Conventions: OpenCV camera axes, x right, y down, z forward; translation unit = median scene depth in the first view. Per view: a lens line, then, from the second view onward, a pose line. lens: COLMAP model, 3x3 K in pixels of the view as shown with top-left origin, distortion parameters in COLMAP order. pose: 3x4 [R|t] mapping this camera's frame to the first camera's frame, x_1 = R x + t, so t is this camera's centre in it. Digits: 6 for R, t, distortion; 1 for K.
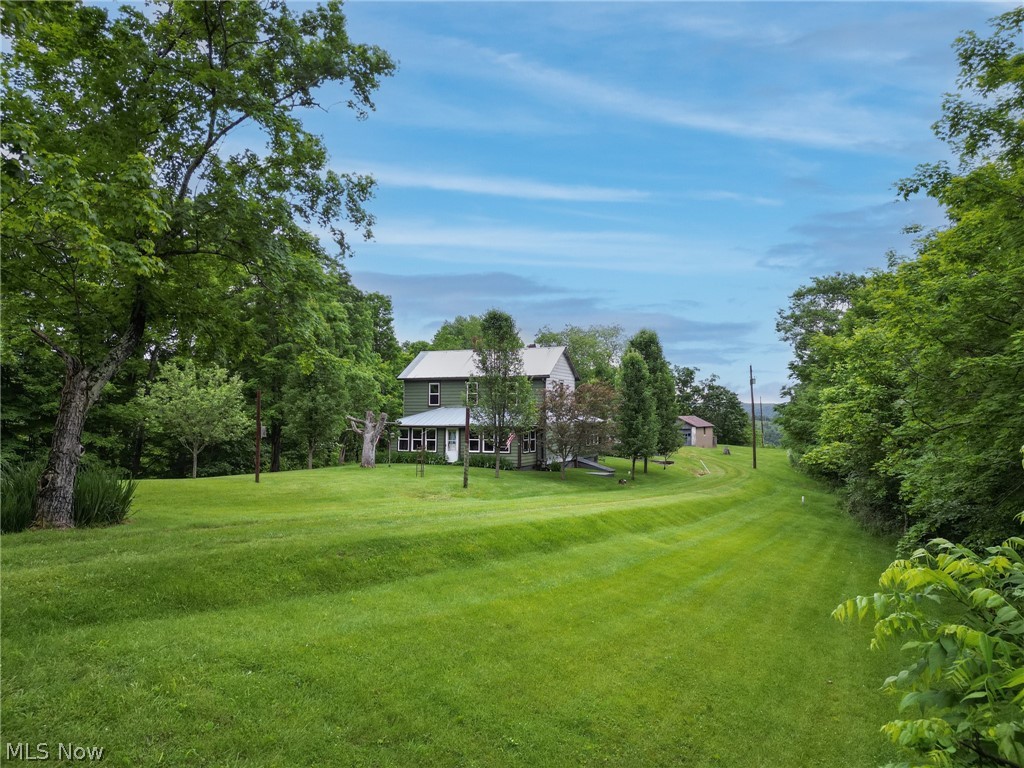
lens RADIAL K [[742.4, 0, 512.2], [0, 742.4, 387.1], [0, 0, 1]] dist [-0.003630, -0.004223]
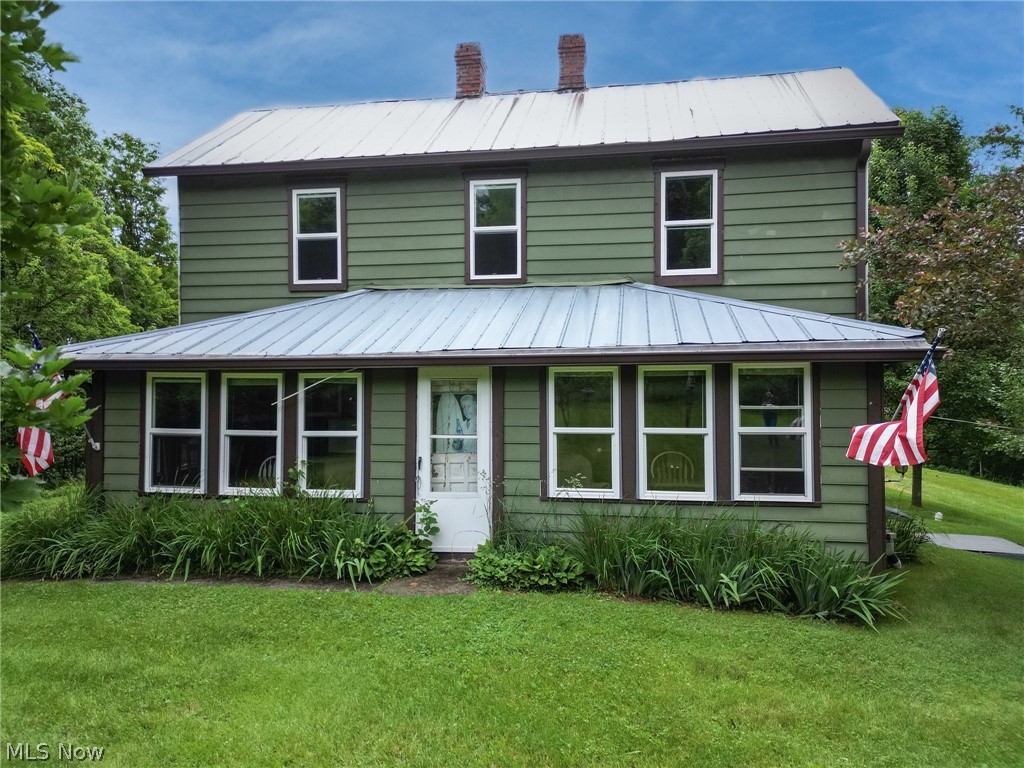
lens RADIAL K [[742.4, 0, 507.2], [0, 742.4, 382.6], [0, 0, 1]] dist [-0.003630, -0.004223]
pose [[0.970281, -0.006837, 0.241886, -0.112000], [0.000227, 0.999626, 0.027344, 0.053407], [-0.241983, -0.026476, 0.969919, 0.813190]]
